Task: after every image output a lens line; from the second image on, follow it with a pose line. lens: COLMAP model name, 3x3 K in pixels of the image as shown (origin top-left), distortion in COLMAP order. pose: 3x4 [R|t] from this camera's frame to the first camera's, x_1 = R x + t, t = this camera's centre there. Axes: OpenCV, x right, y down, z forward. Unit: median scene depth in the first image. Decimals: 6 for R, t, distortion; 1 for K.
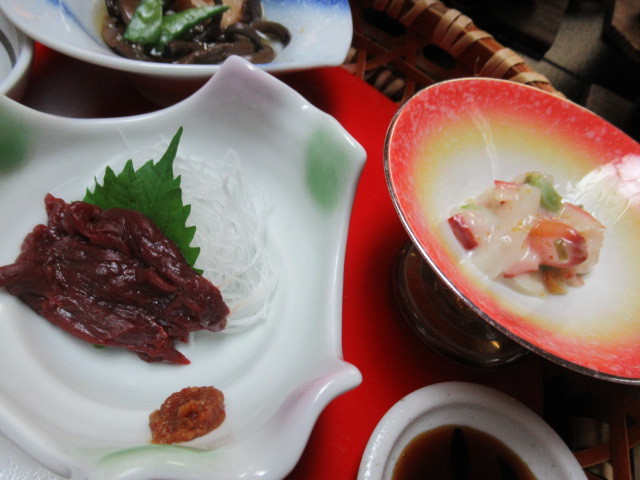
lens RADIAL K [[480.5, 0, 320.0], [0, 480.5, 240.0], [0, 0, 1]] dist [-0.001340, -0.002044]
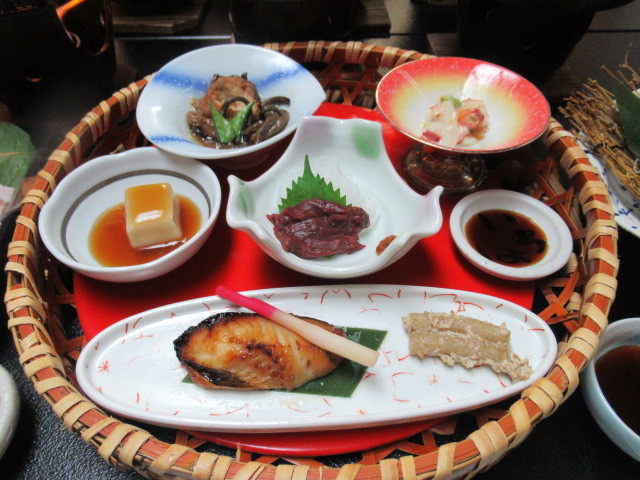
lens RADIAL K [[480.5, 0, 320.0], [0, 480.5, 240.0], [0, 0, 1]] dist [-0.001340, -0.002044]
pose [[0.837333, -0.527056, 0.145209, -0.662223], [0.531774, 0.846855, 0.007360, 0.095884], [-0.126849, 0.071056, 0.989374, -0.996530]]
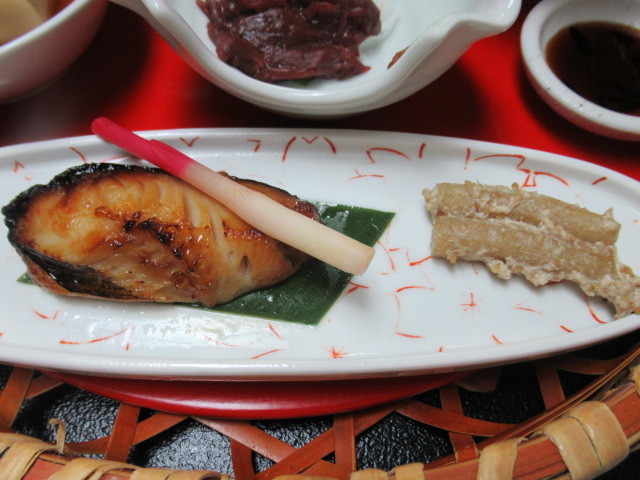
lens RADIAL K [[510.7, 0, 320.0], [0, 510.7, 240.0], [0, 0, 1]] dist [0.001337, 0.000847]
pose [[0.865694, -0.500471, 0.010122, -0.552376], [0.490858, 0.852682, 0.178863, 0.297657], [-0.098147, -0.149872, 0.983822, -0.318016]]
